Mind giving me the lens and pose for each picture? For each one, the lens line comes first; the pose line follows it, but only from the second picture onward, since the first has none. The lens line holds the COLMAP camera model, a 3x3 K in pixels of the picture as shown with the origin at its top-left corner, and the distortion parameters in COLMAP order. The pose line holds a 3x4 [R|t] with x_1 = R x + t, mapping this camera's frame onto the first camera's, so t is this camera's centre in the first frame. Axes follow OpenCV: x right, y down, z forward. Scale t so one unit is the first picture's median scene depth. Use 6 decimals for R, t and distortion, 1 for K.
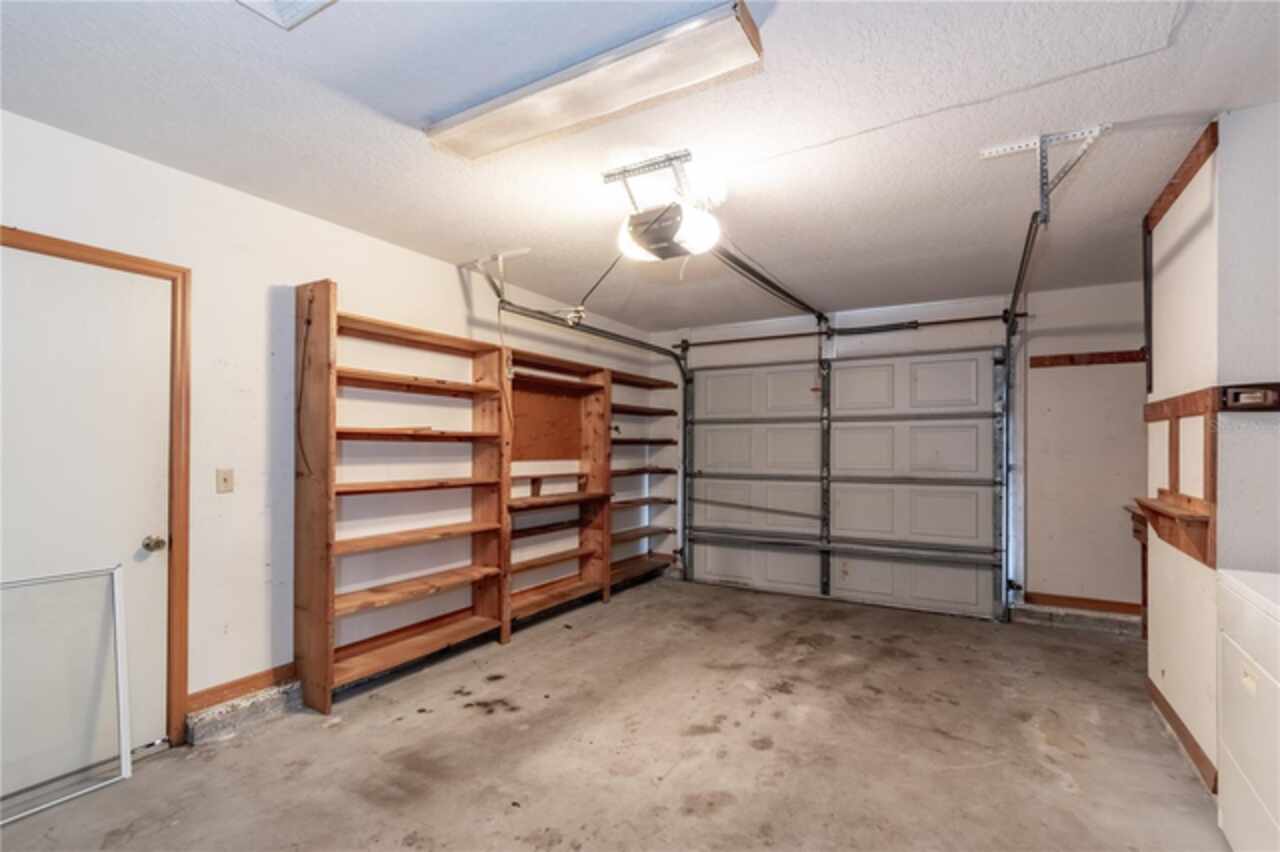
lens RADIAL K [[576.7, 0, 661.9], [0, 576.7, 447.5], [0, 0, 1]] dist [0.001010, -0.001903]
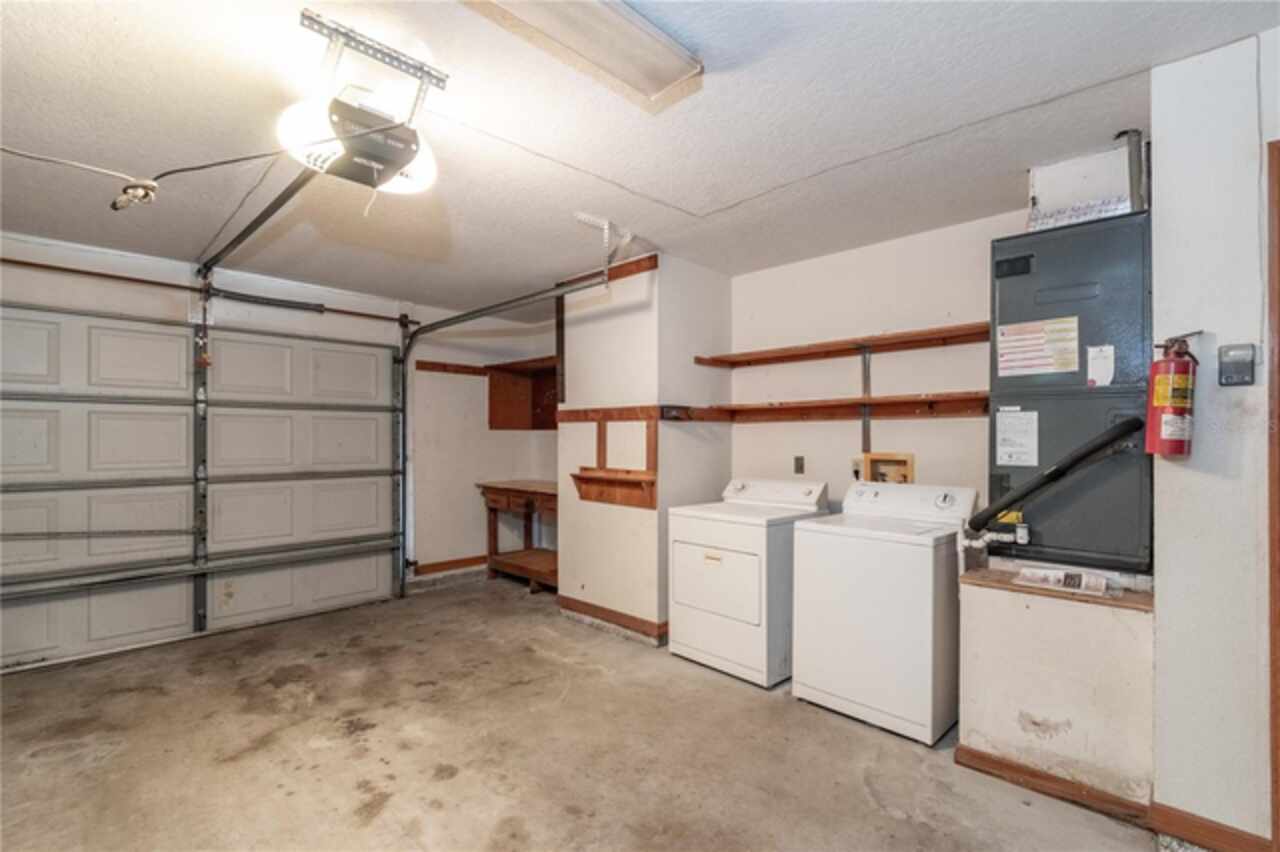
lens RADIAL K [[576.7, 0, 637.9], [0, 576.7, 436.9], [0, 0, 1]] dist [0.001010, -0.001903]
pose [[0.267777, 0.003398, 0.963475, -0.385302], [-0.000774, 0.999994, -0.003312, -0.001511], [-0.963481, 0.000142, 0.267778, 0.299773]]
